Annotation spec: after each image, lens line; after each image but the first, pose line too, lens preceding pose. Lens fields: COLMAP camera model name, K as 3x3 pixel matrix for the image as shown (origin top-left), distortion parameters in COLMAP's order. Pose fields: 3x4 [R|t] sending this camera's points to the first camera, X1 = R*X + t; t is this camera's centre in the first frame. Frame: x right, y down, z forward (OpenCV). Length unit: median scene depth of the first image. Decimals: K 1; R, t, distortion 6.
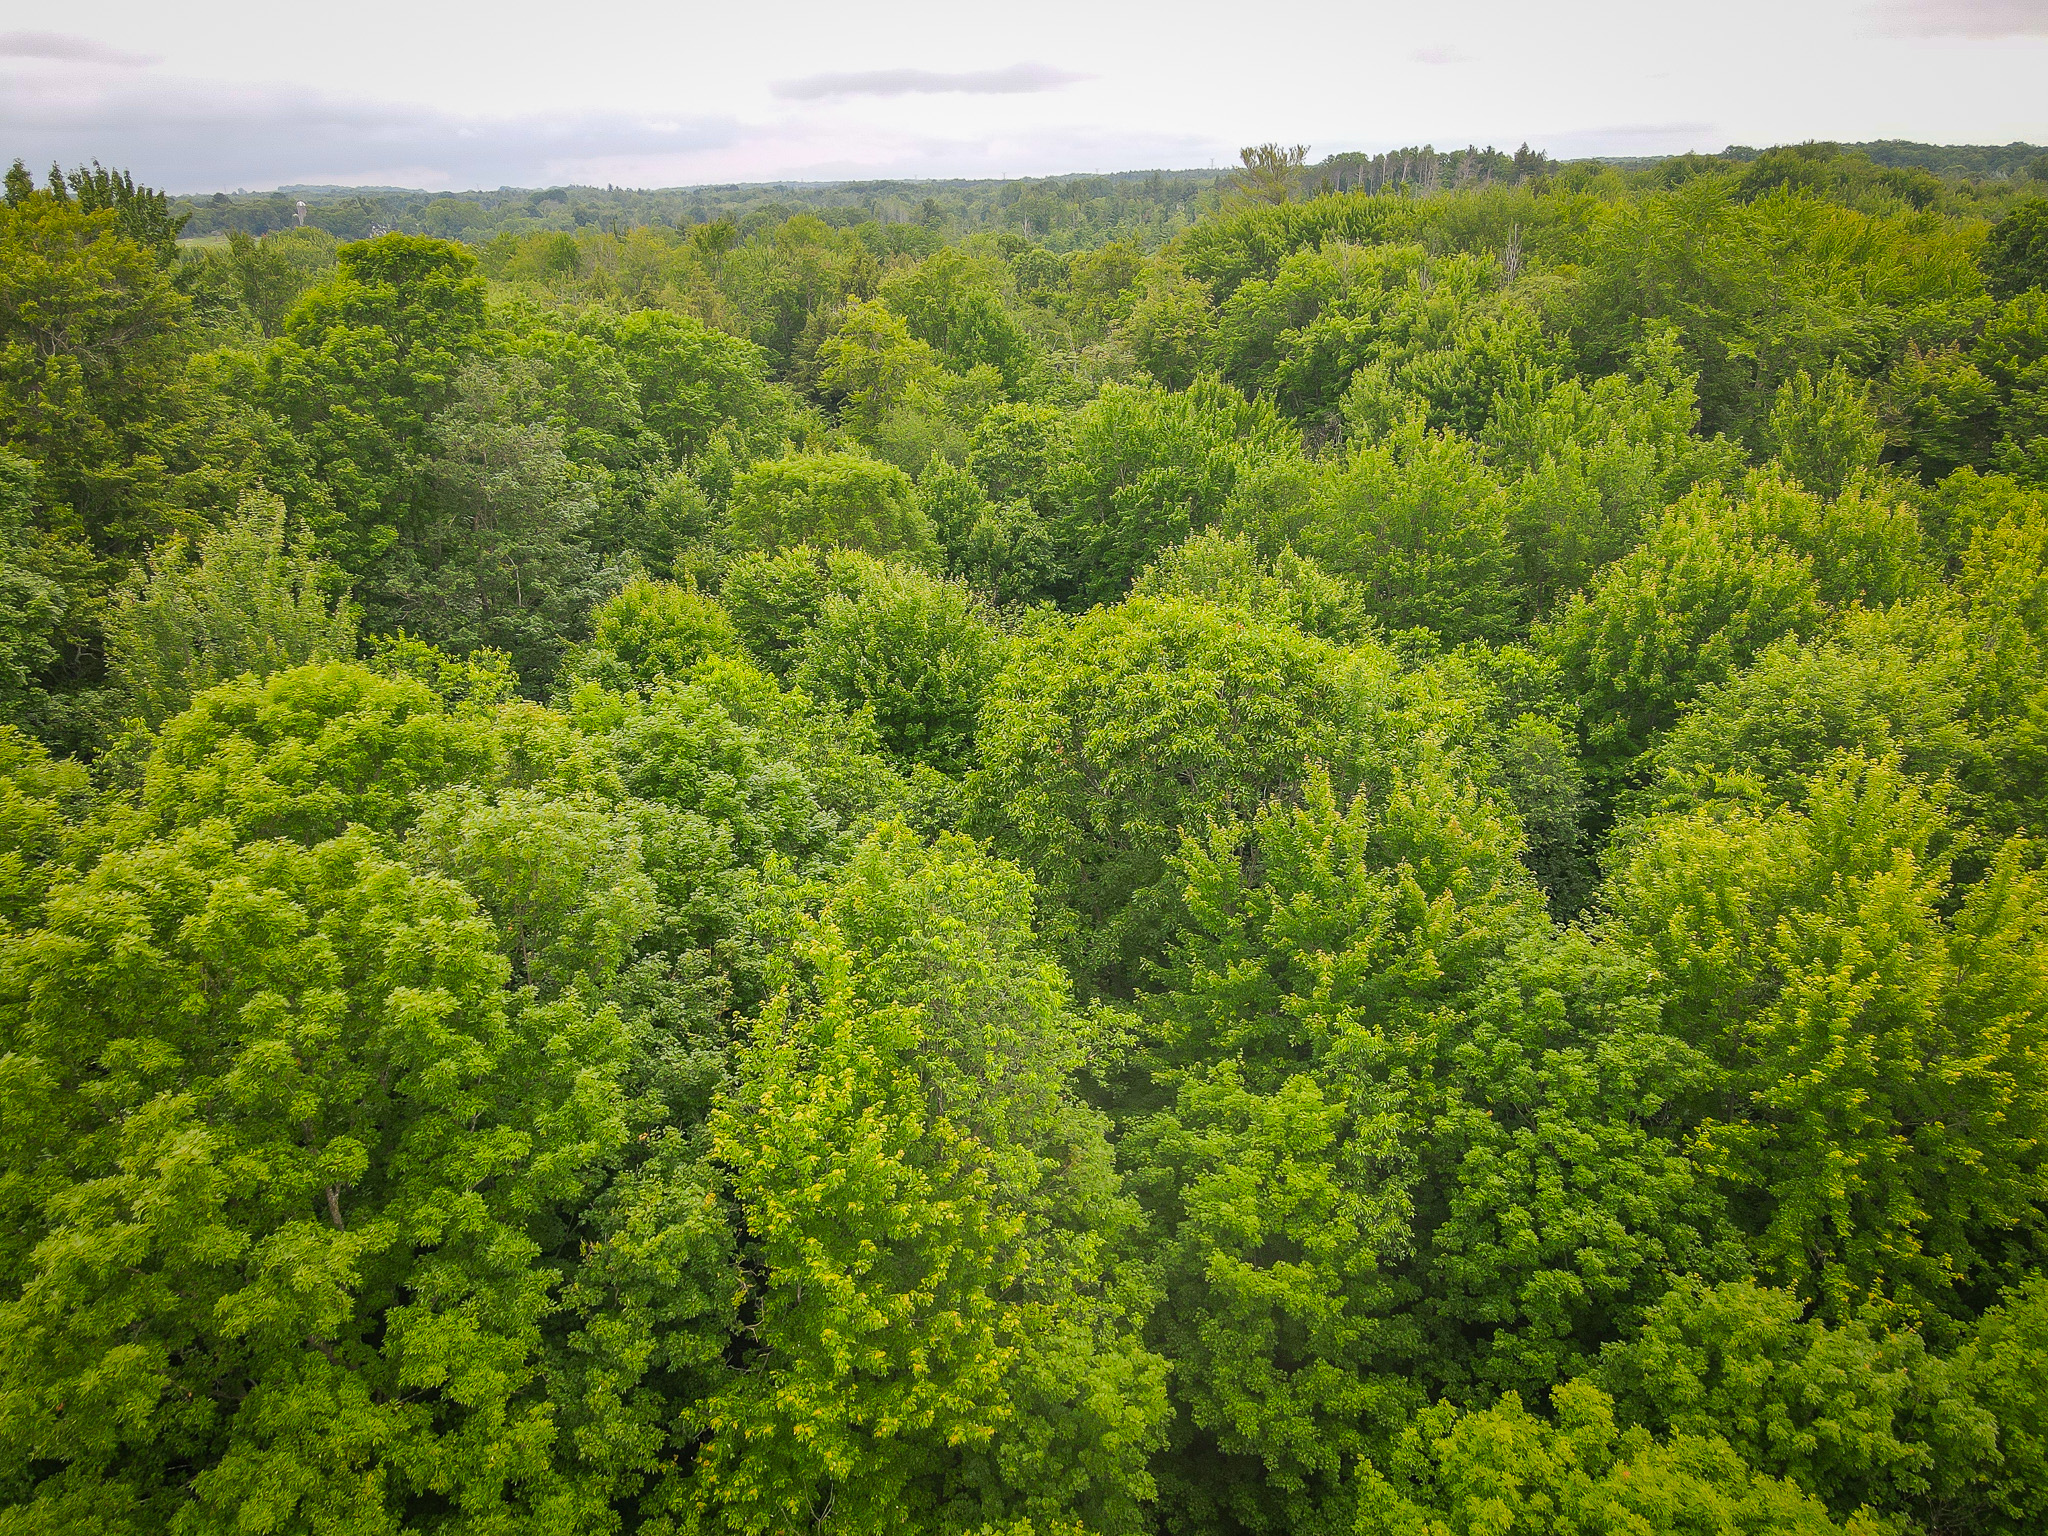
lens RADIAL K [[1467.3, 0, 1023.0], [0, 1467.3, 744.2], [0, 0, 1]] dist [0.017876, 0.006143]
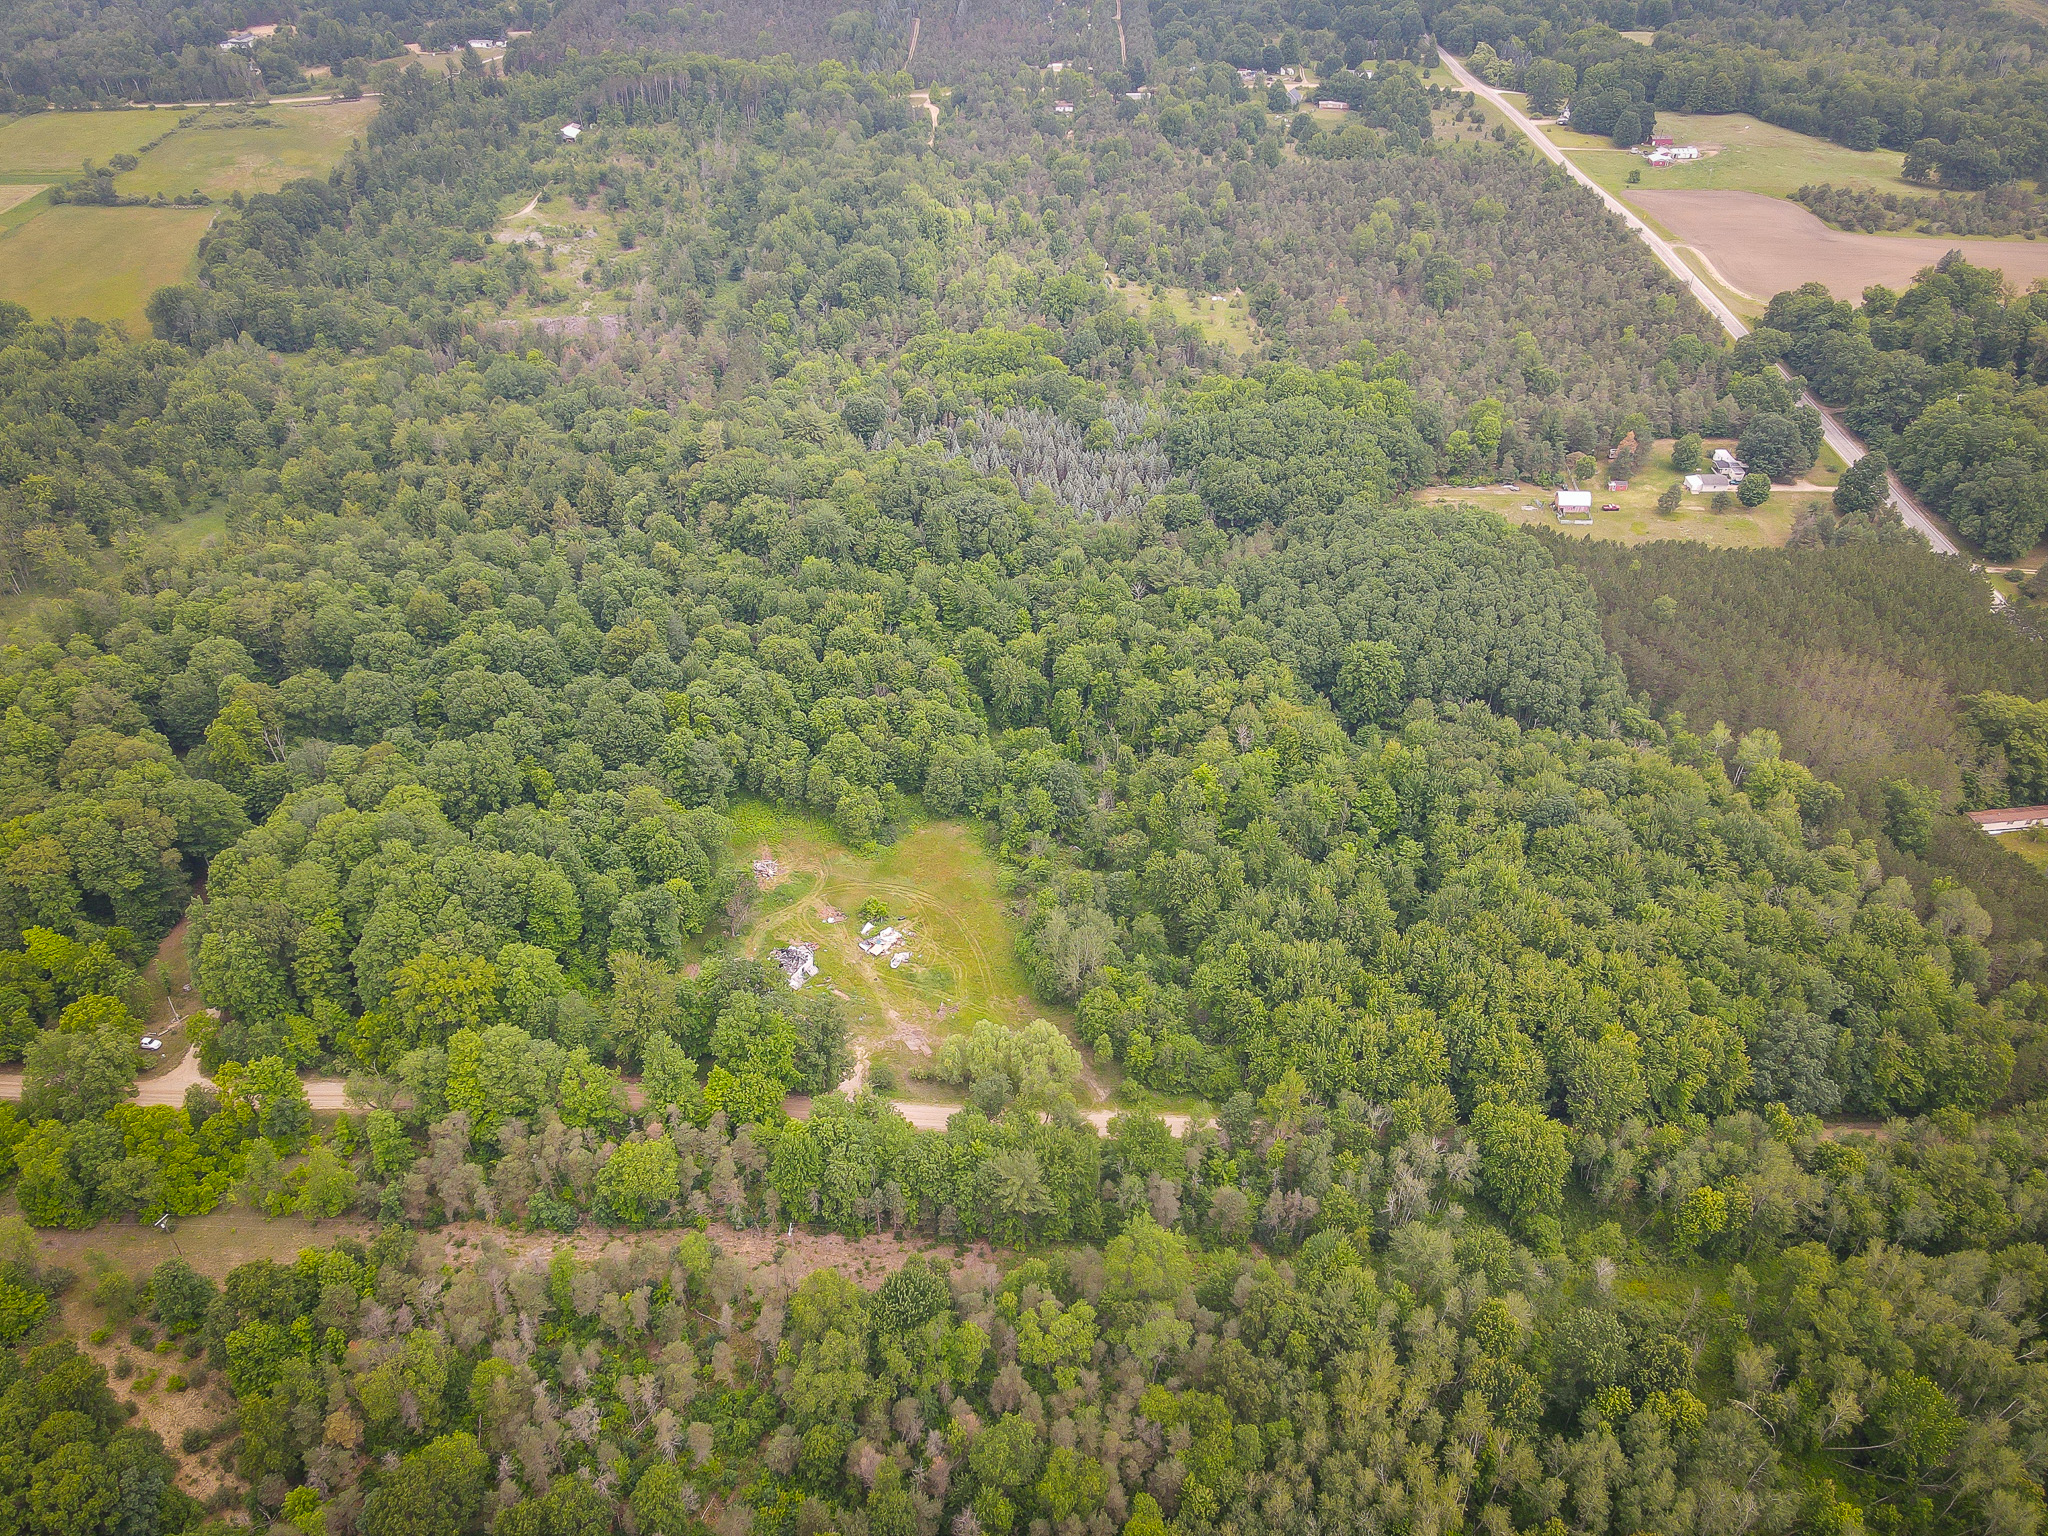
lens RADIAL K [[1467.3, 0, 1023.0], [0, 1467.3, 744.2], [0, 0, 1]] dist [0.017876, 0.006143]
pose [[0.895133, -0.248261, 0.370275, -1.702046], [0.146901, 0.948460, 0.280792, -1.484751], [-0.420900, -0.196953, 0.885467, -6.548322]]
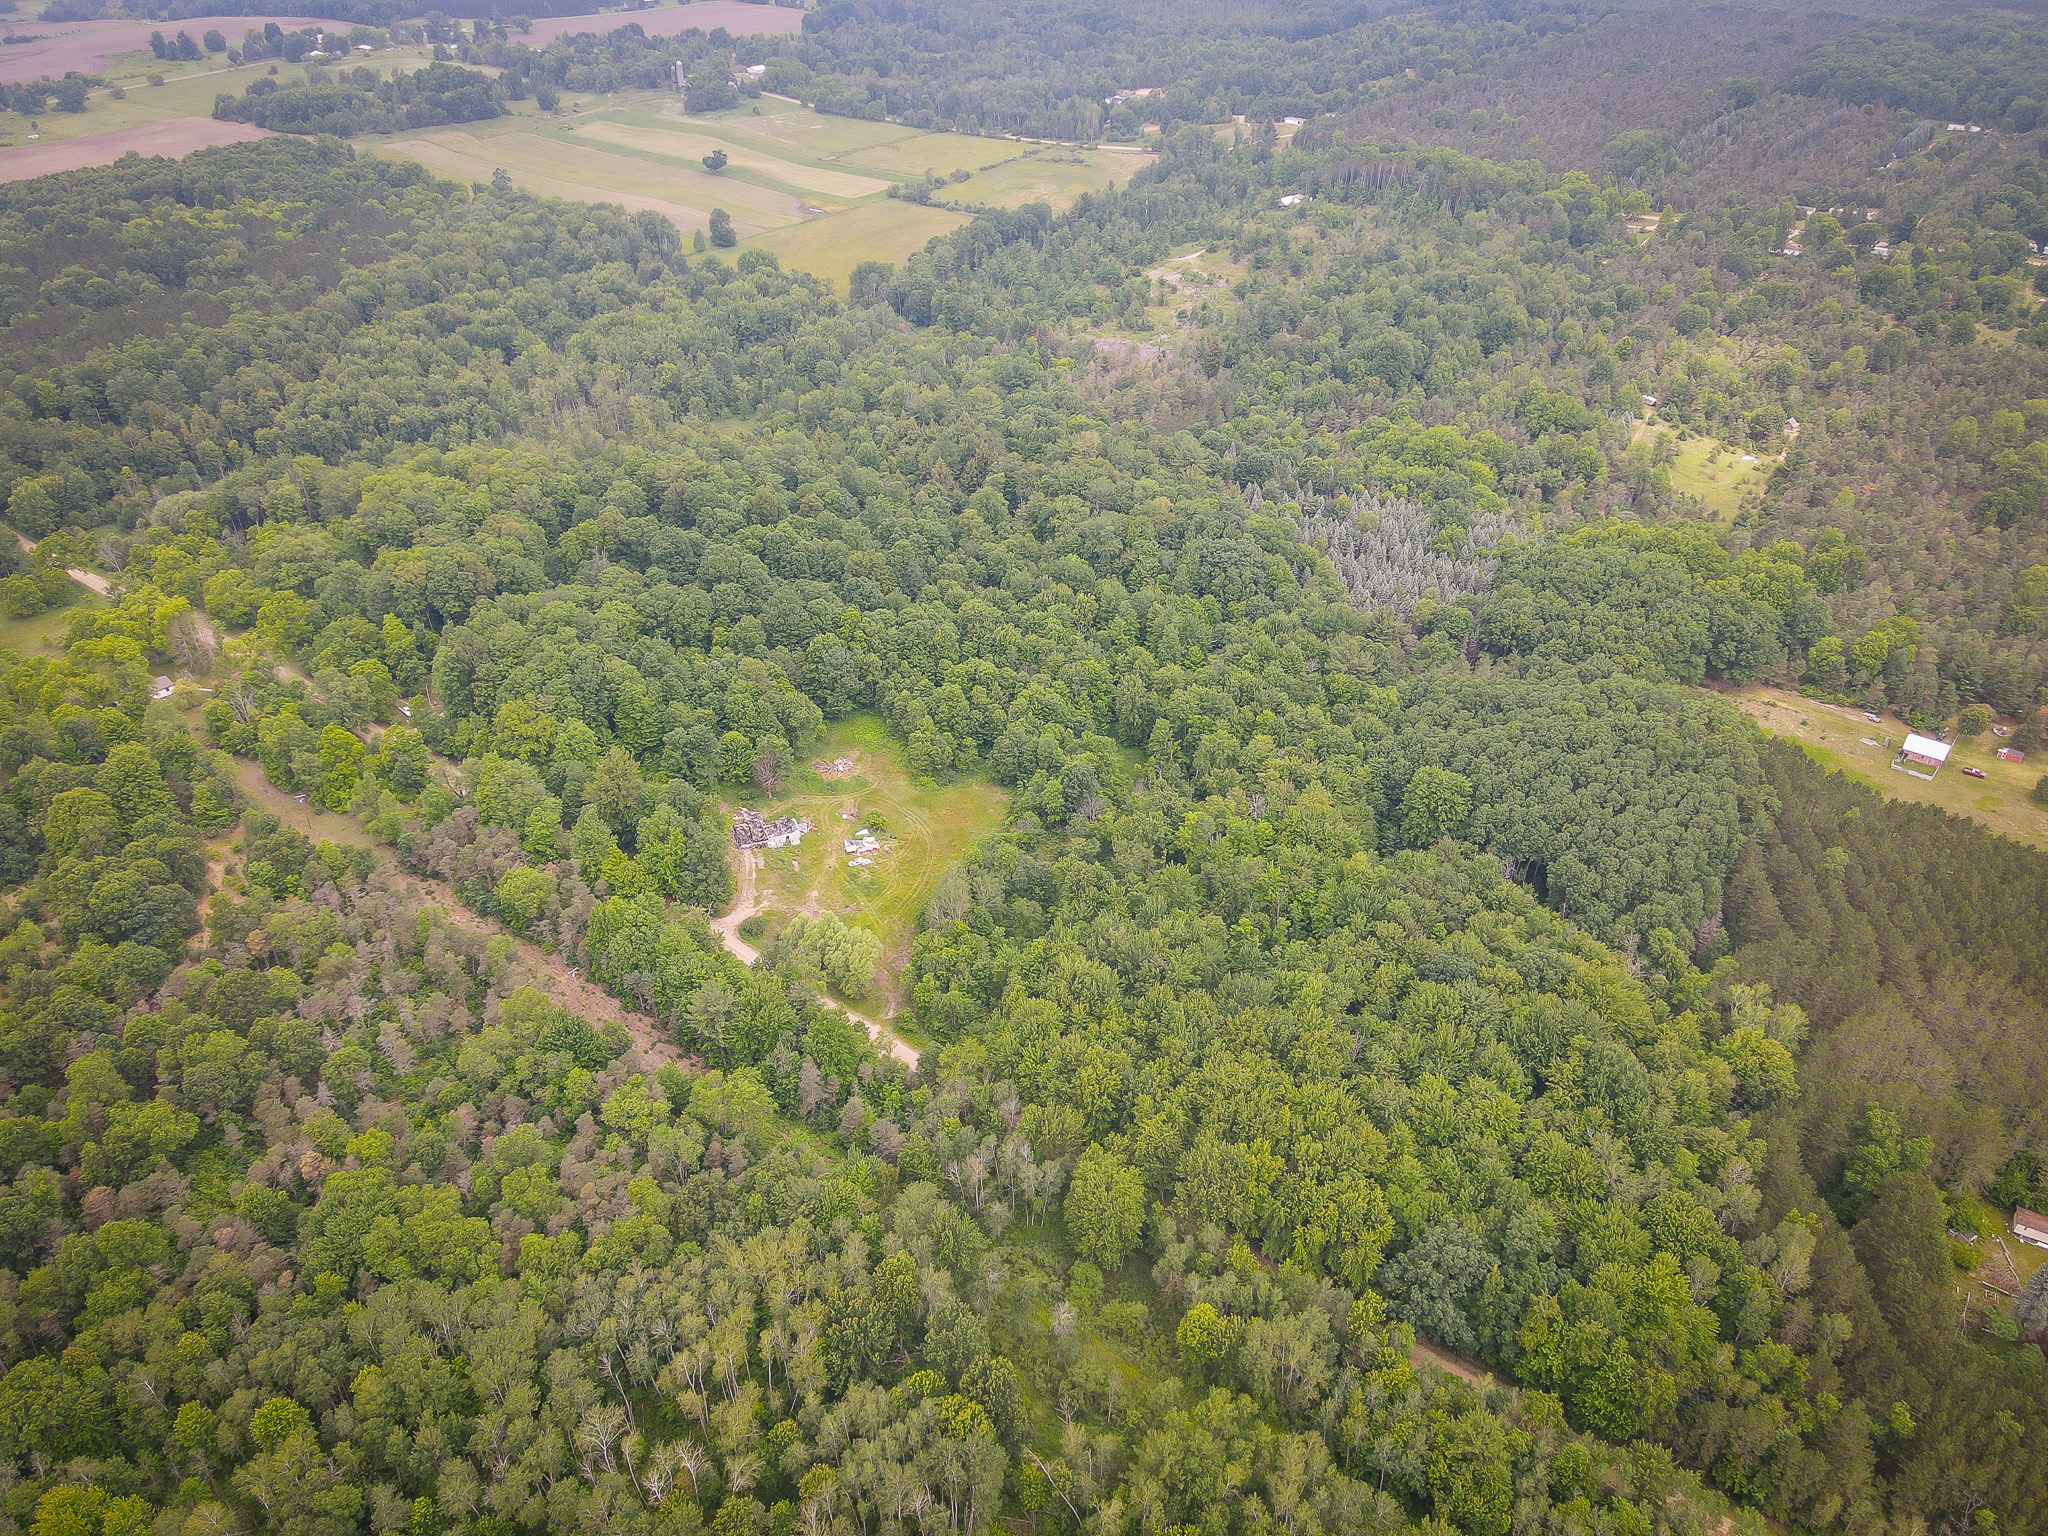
lens RADIAL K [[1467.3, 0, 1023.0], [0, 1467.3, 744.2], [0, 0, 1]] dist [0.017876, 0.006143]
pose [[0.986393, 0.110765, -0.121487, 1.491394], [-0.083737, 0.974424, 0.208532, -1.078689], [0.141478, -0.195522, 0.970441, -7.742850]]
